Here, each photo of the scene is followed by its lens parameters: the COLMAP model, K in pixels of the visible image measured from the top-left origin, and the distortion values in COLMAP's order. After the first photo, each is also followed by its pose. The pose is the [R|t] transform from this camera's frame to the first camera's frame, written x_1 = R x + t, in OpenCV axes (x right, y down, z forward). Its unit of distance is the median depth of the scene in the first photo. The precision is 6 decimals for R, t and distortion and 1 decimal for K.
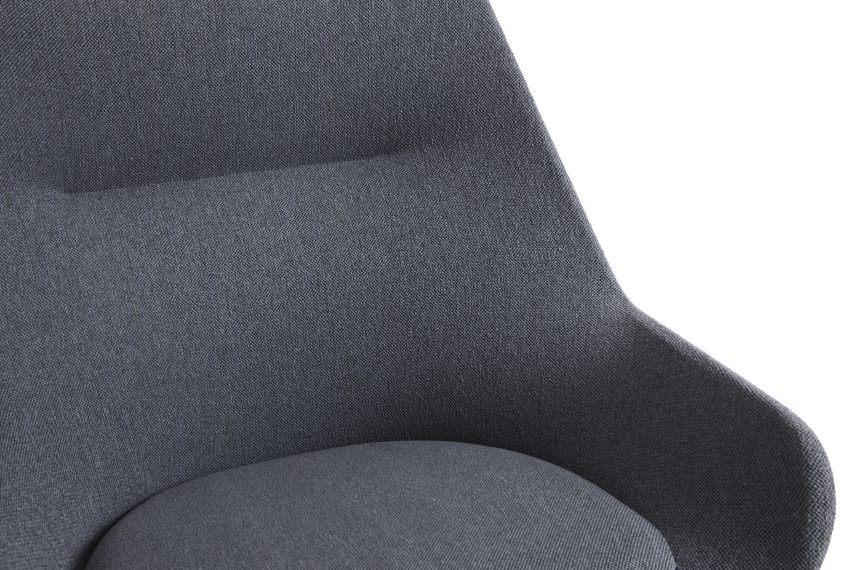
lens RADIAL K [[1328.9, 0, 434.1], [0, 1328.9, 287.4], [0, 0, 1]] dist [0.268267, 0.000000]
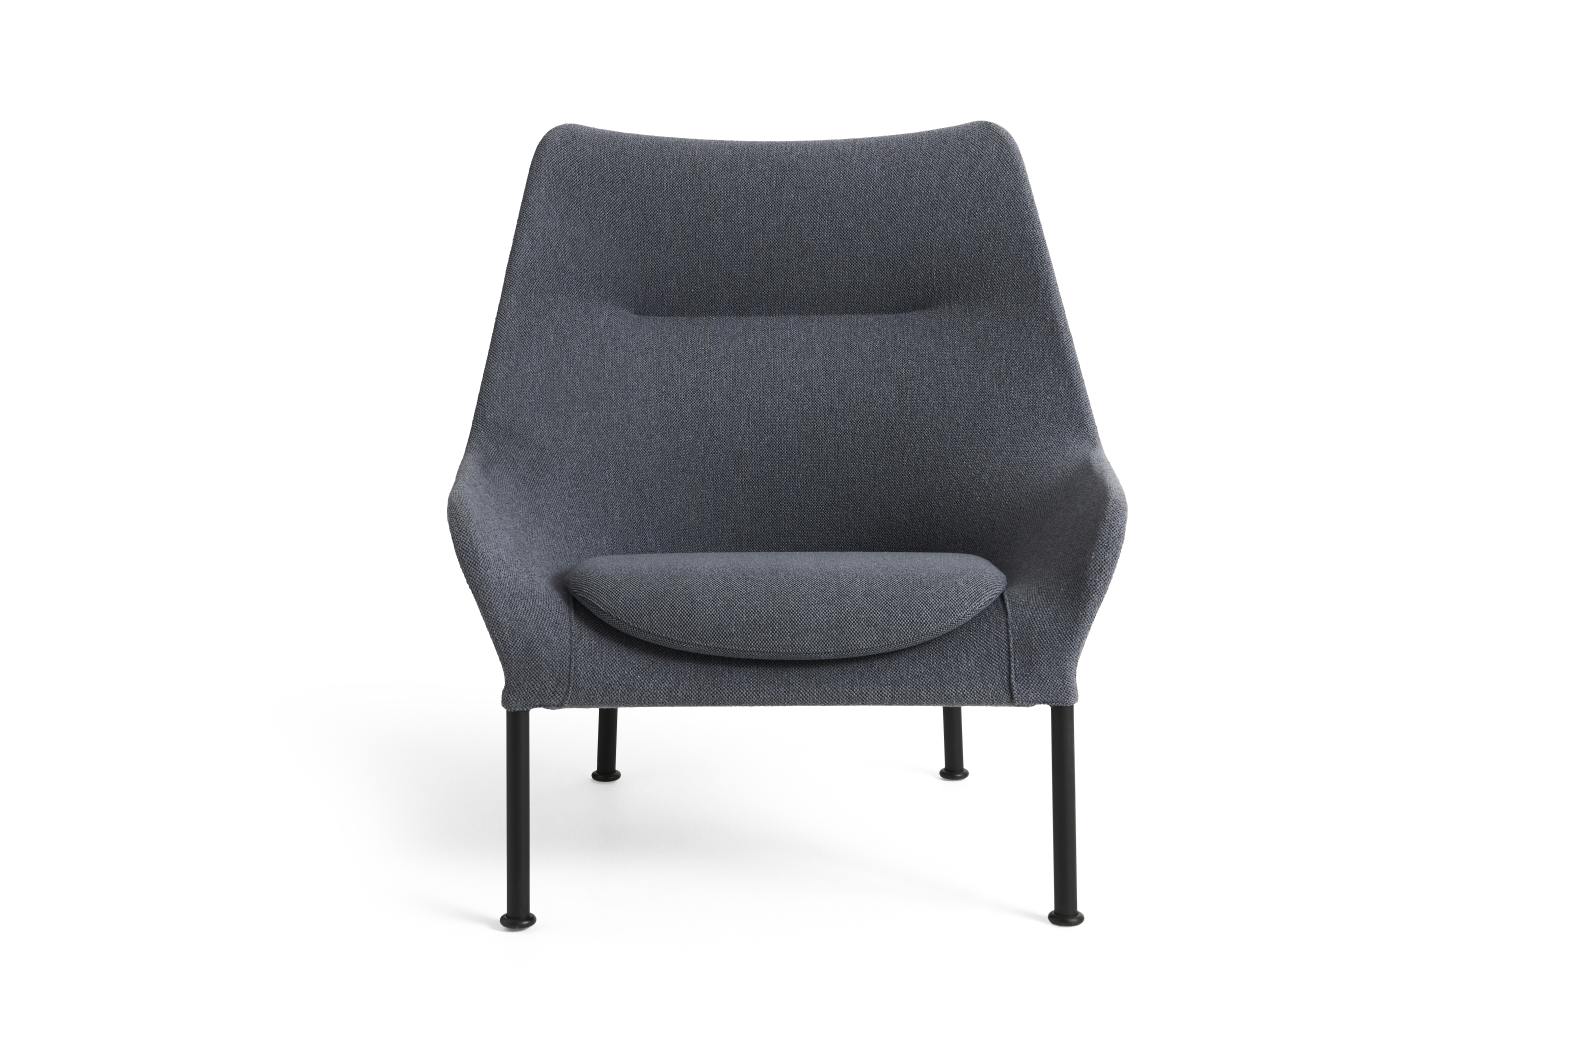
lens RADIAL K [[2653.9, 0, 776.7], [0, 2653.9, 531.9], [0, 0, 1]] dist [0.217615, 0.000000]
pose [[0.938477, 0.092453, -0.332737, 0.619099], [-0.135376, 0.984872, -0.108172, 0.343777], [0.317702, 0.146561, 0.936795, -1.083411]]
